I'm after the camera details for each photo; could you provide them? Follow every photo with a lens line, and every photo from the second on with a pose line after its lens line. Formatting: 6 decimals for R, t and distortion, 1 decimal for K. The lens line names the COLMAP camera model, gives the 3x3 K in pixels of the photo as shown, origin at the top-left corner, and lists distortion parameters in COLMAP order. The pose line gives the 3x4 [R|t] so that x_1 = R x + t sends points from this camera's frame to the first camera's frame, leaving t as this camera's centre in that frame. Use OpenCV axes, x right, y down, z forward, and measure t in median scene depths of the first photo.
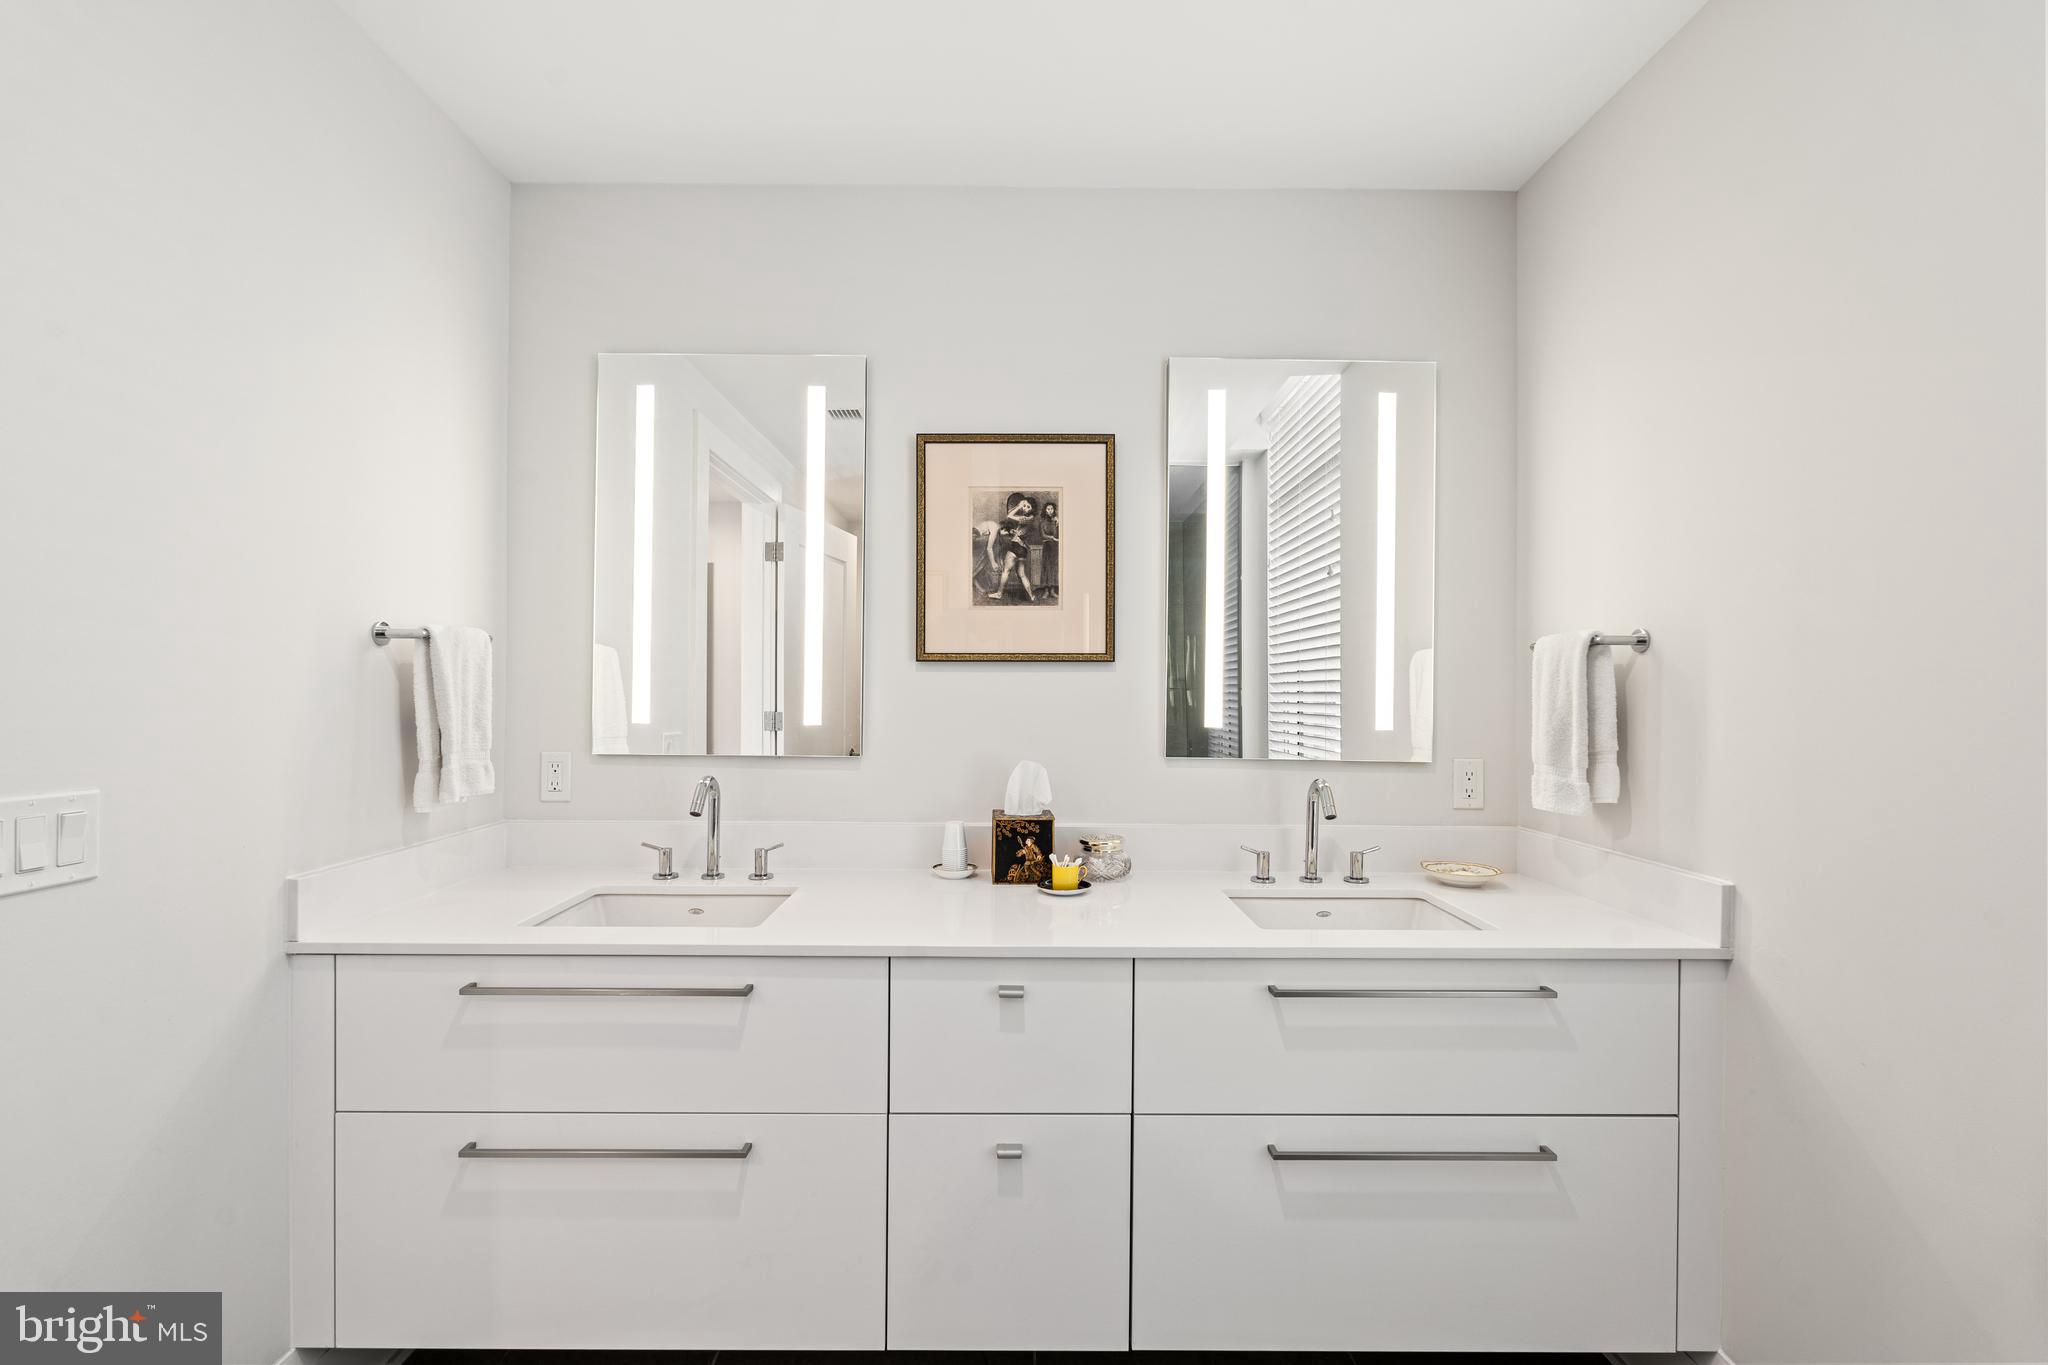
lens RADIAL K [[902.3, 0, 1018.7], [0, 902.3, 690.3], [0, 0, 1]] dist [-0.003220, -0.000230]
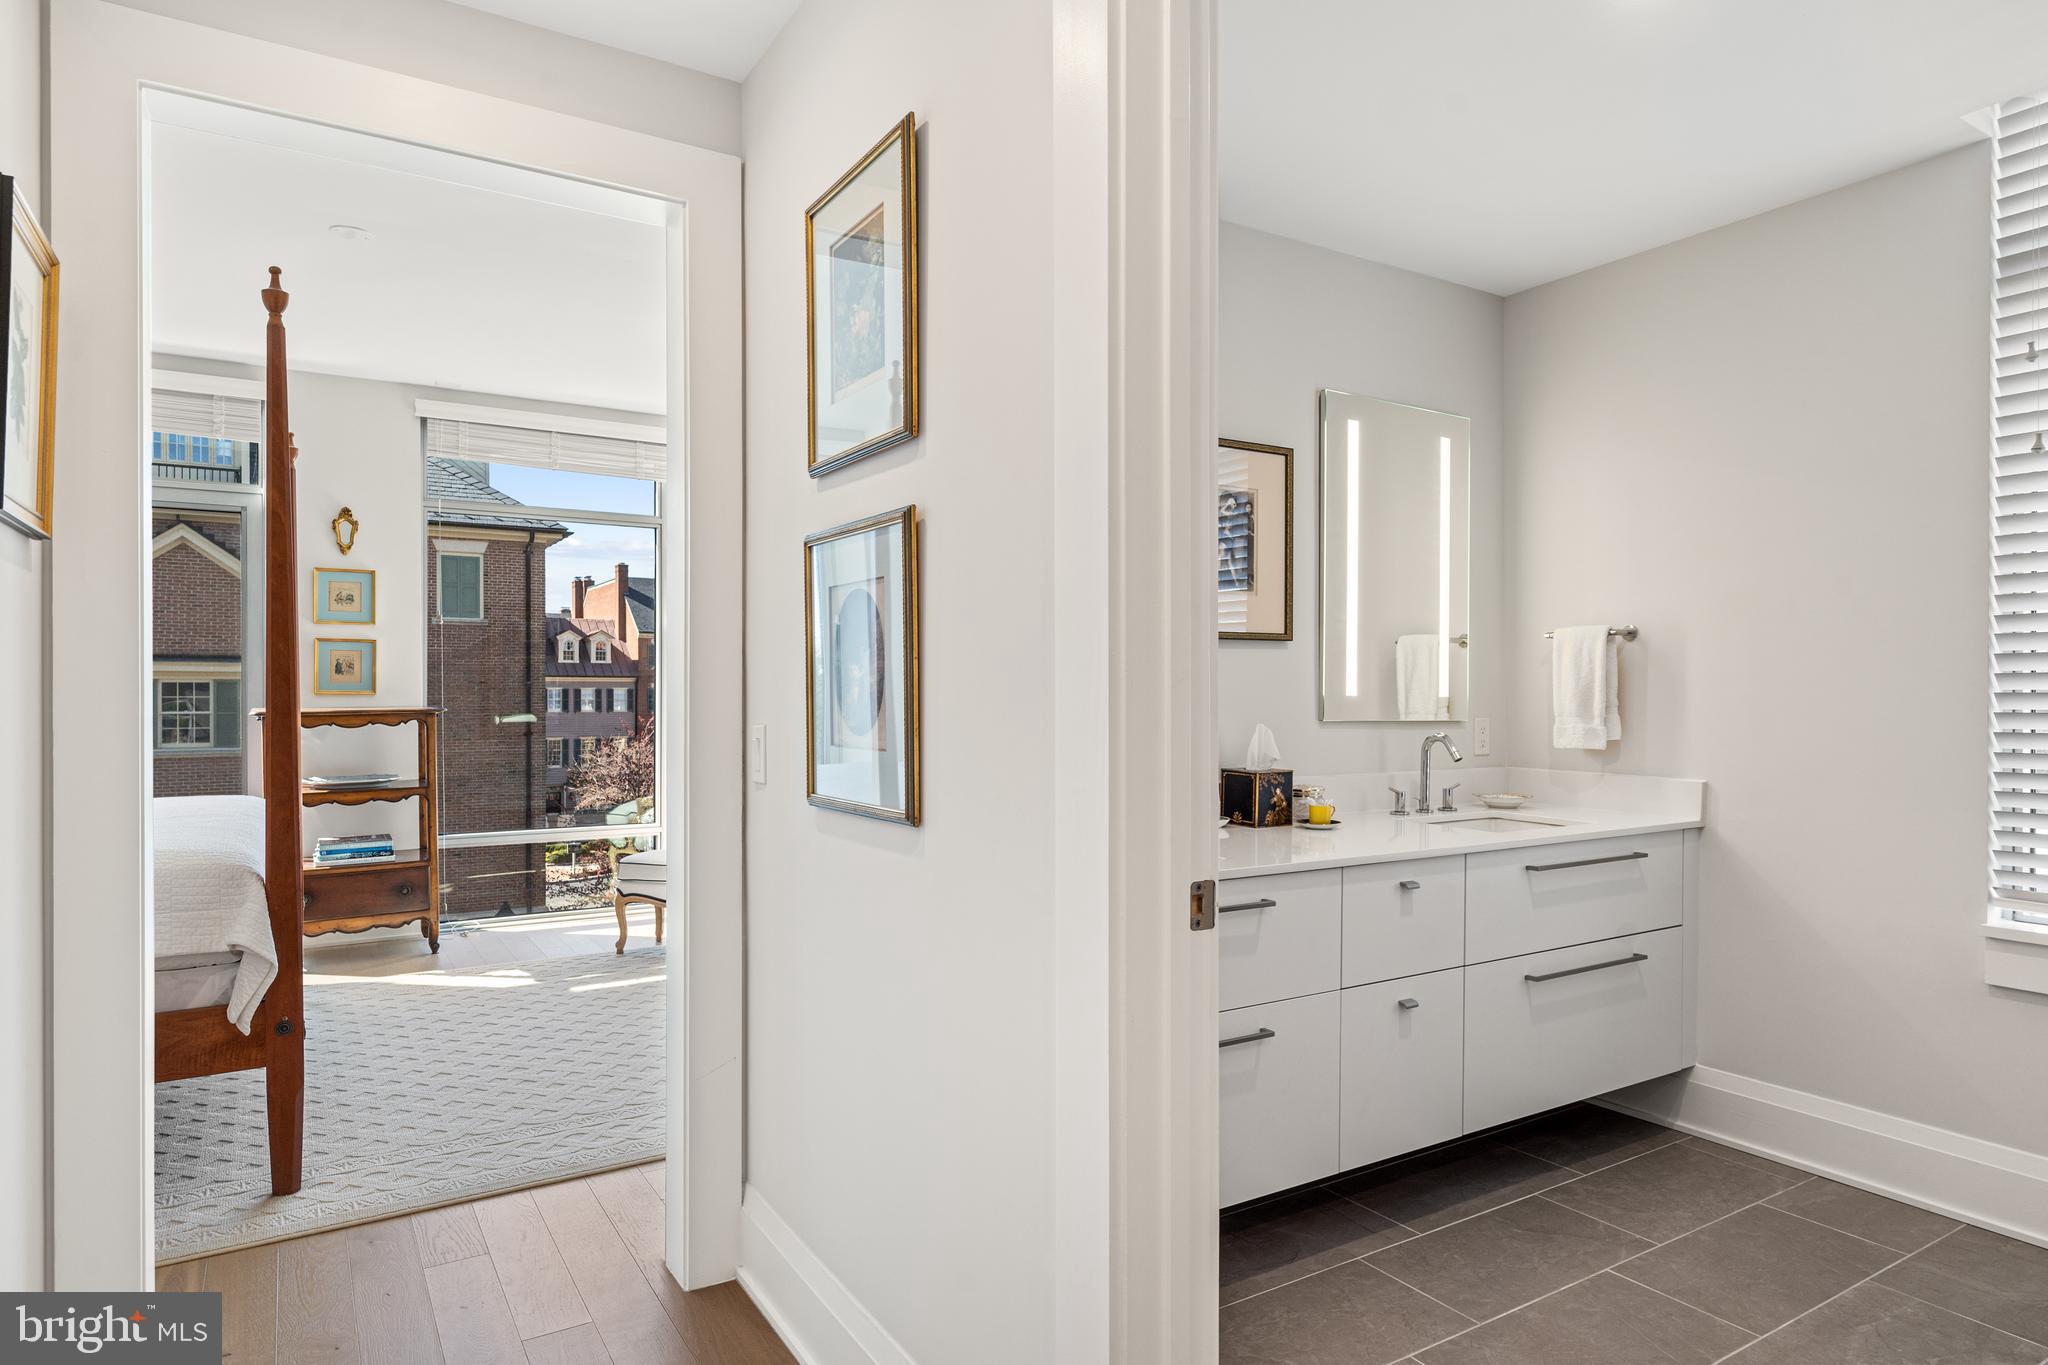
lens RADIAL K [[1174.3, 0, 1018.8], [0, 1174.3, 697.2], [0, 0, 1]] dist [0.001887, 0.000860]
pose [[0.852320, -0.007039, 0.522973, -1.061545], [0.001438, 0.999937, 0.011115, 0.026108], [-0.523018, -0.008721, 0.852277, -0.136495]]
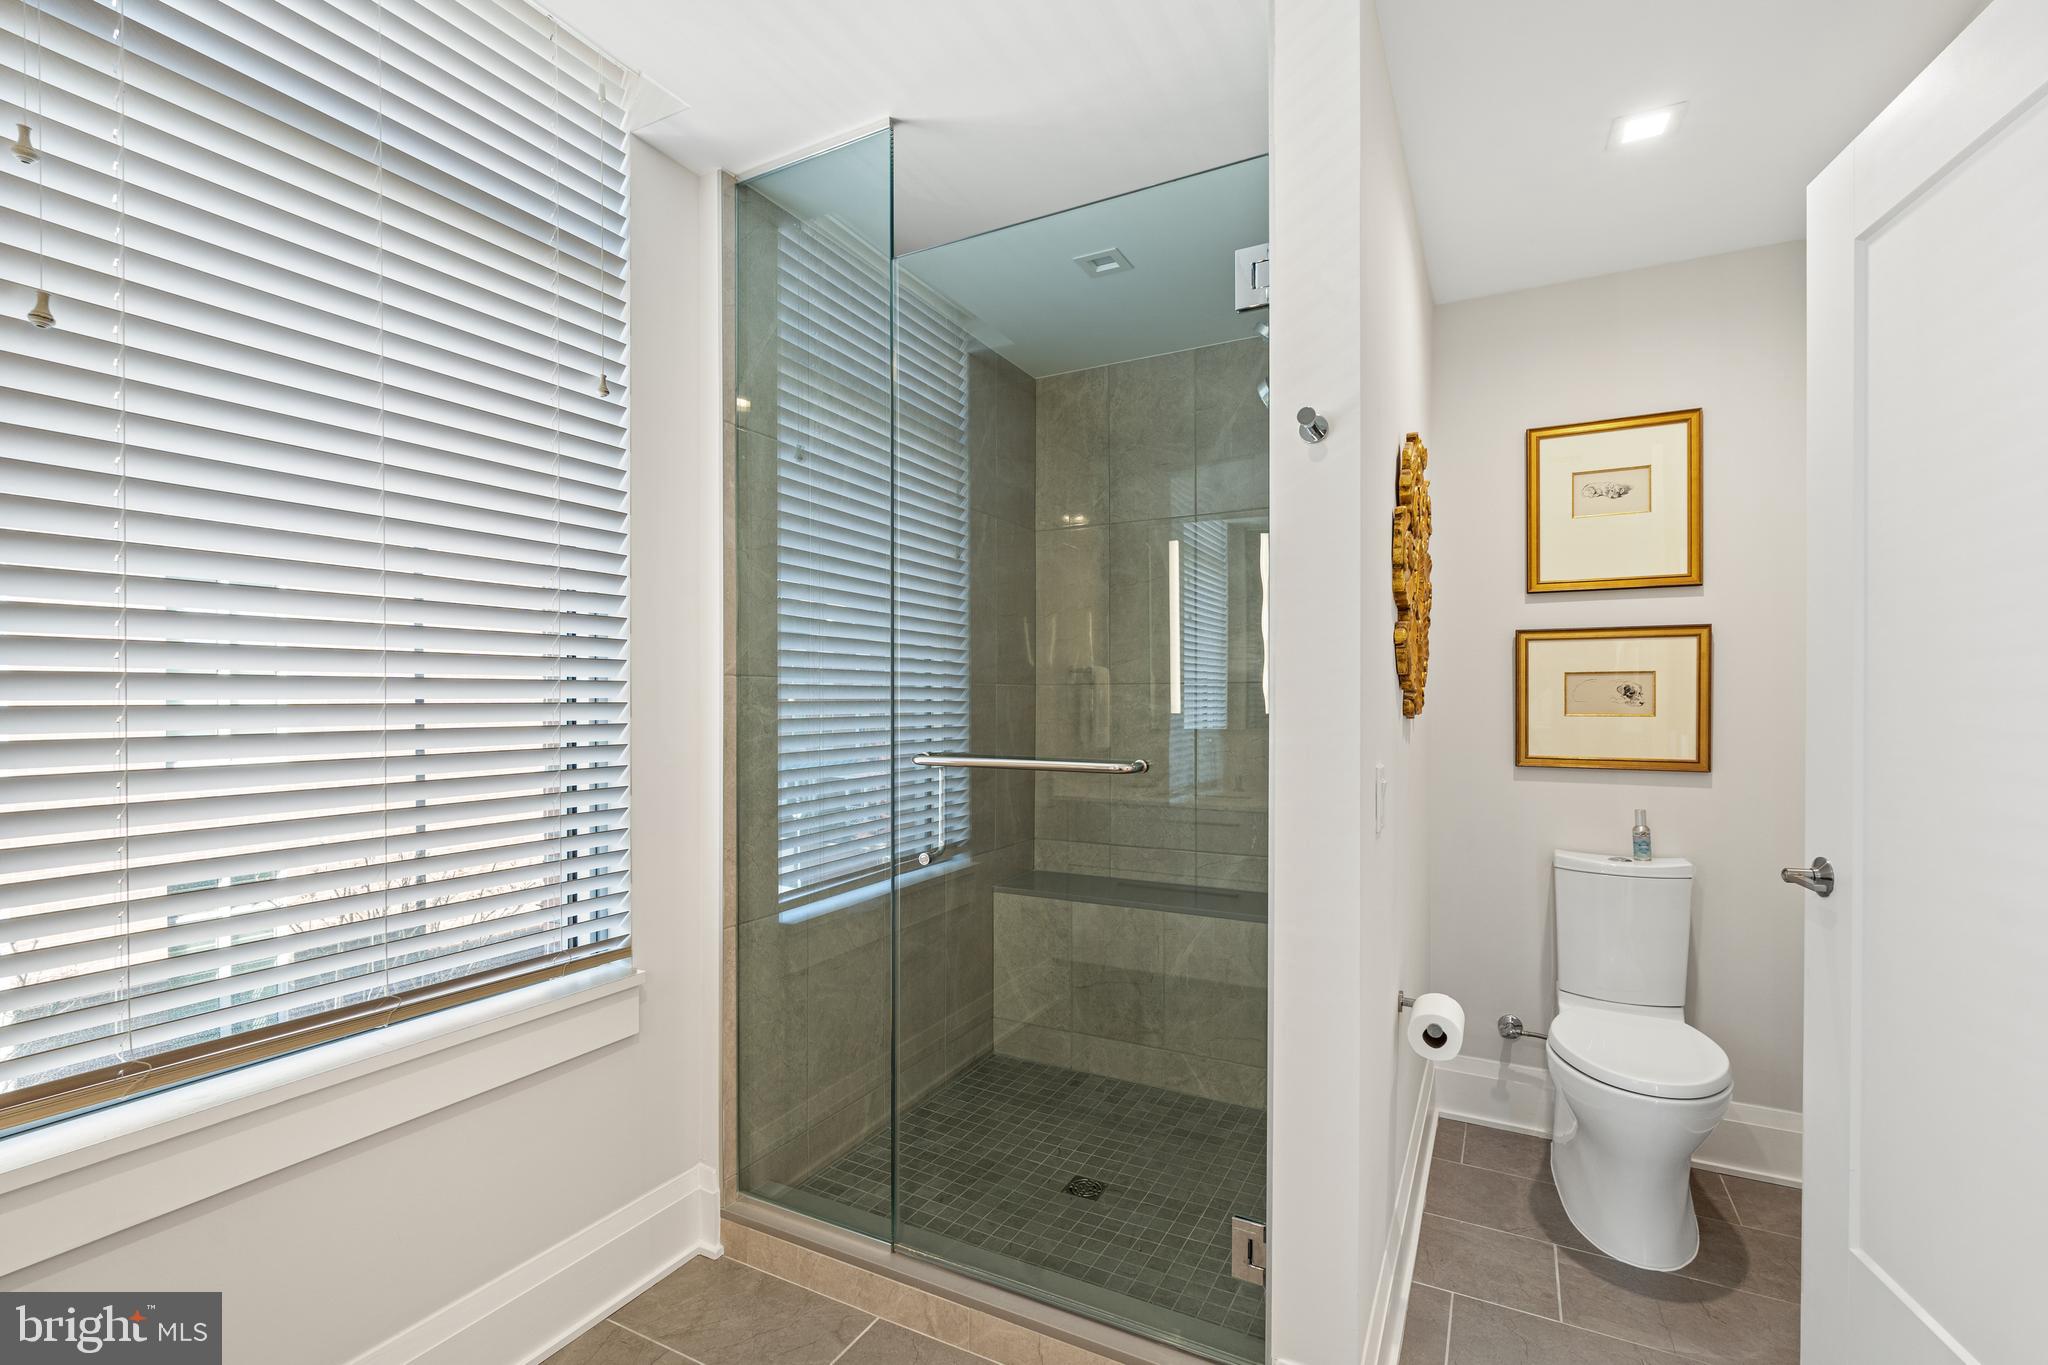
lens RADIAL K [[908.6, 0, 1027.5], [0, 908.6, 702.5], [0, 0, 1]] dist [-0.007907, -0.000311]
pose [[-0.882345, -0.007959, 0.470536, -0.234060], [-0.005597, 0.999964, 0.006418, 0.003894], [-0.470570, 0.003029, -0.882357, 0.605476]]
